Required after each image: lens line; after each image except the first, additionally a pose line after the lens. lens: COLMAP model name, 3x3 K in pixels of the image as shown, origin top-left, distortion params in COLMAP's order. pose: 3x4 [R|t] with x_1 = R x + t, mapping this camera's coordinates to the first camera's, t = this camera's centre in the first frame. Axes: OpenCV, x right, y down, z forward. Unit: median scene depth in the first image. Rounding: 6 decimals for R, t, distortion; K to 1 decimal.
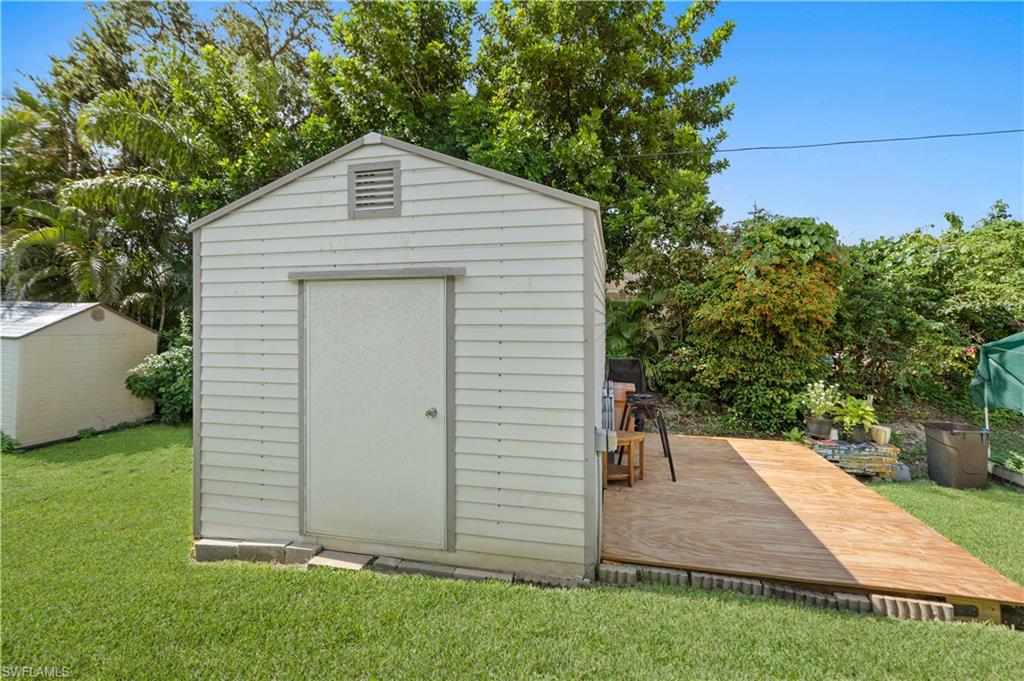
lens RADIAL K [[466.0, 0, 515.3], [0, 466.0, 322.9], [0, 0, 1]] dist [-0.001665, 0.000675]
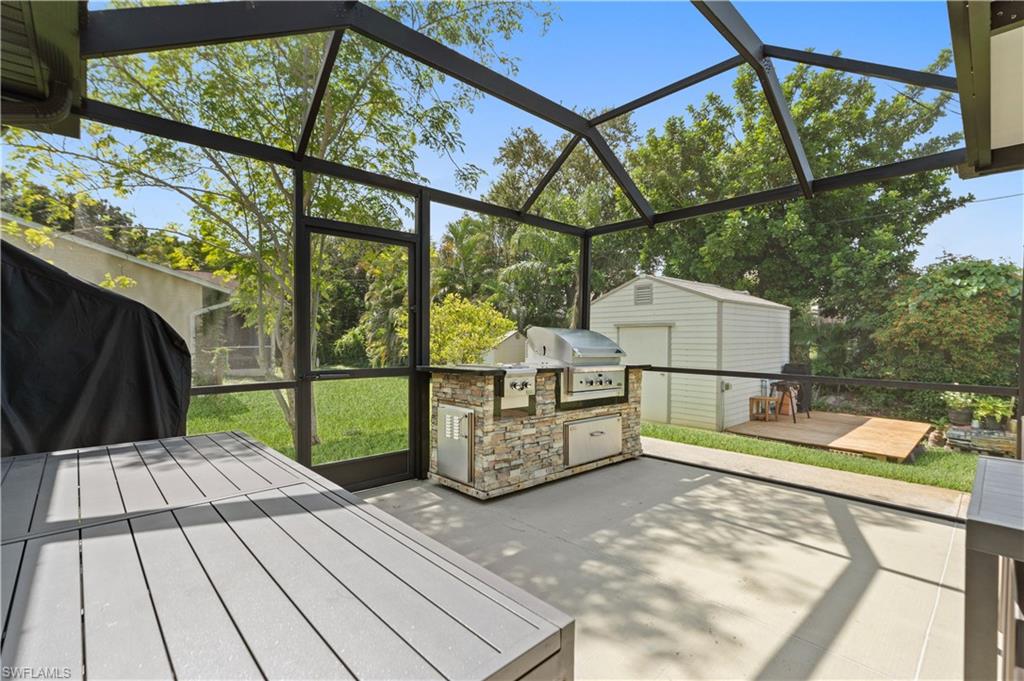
lens RADIAL K [[464.4, 0, 512.0], [0, 464.4, 340.5], [0, 0, 1]] dist [-0.004329, -0.000338]
pose [[0.814223, 0.003151, -0.580544, 0.374916], [-0.000564, 0.999989, 0.004637, -0.013294], [0.580552, -0.003448, 0.814216, -0.960092]]
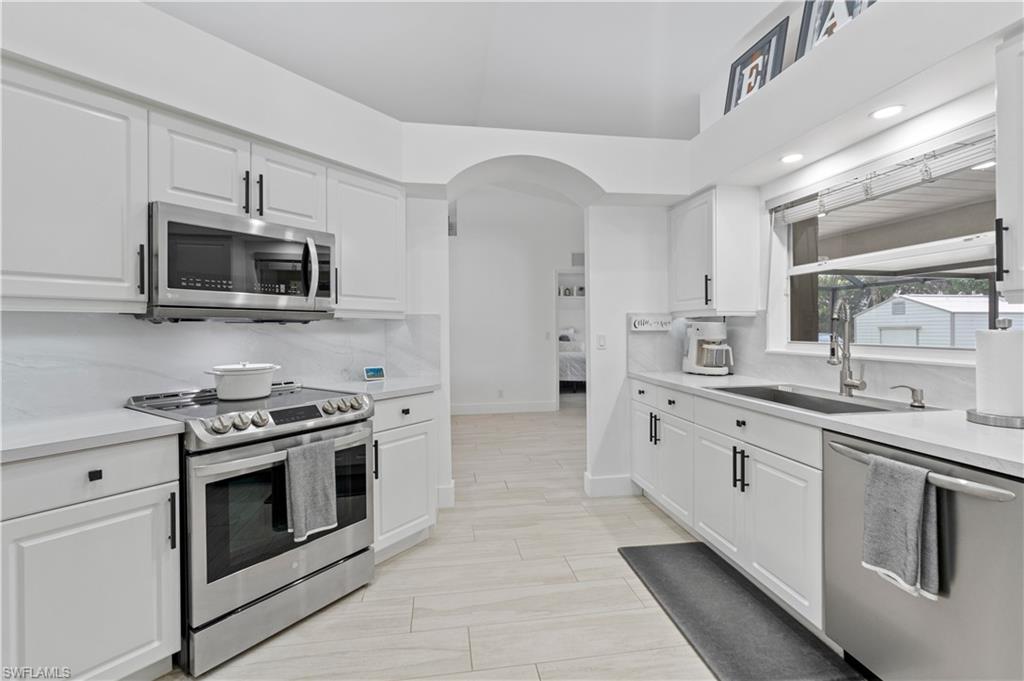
lens RADIAL K [[466.0, 0, 515.3], [0, 466.0, 322.9], [0, 0, 1]] dist [-0.001665, 0.000675]
pose [[0.365005, -0.017244, -0.930846, 1.348717], [-0.004449, 0.999785, -0.020266, -0.025891], [0.930995, 0.011538, 0.364850, -2.165336]]
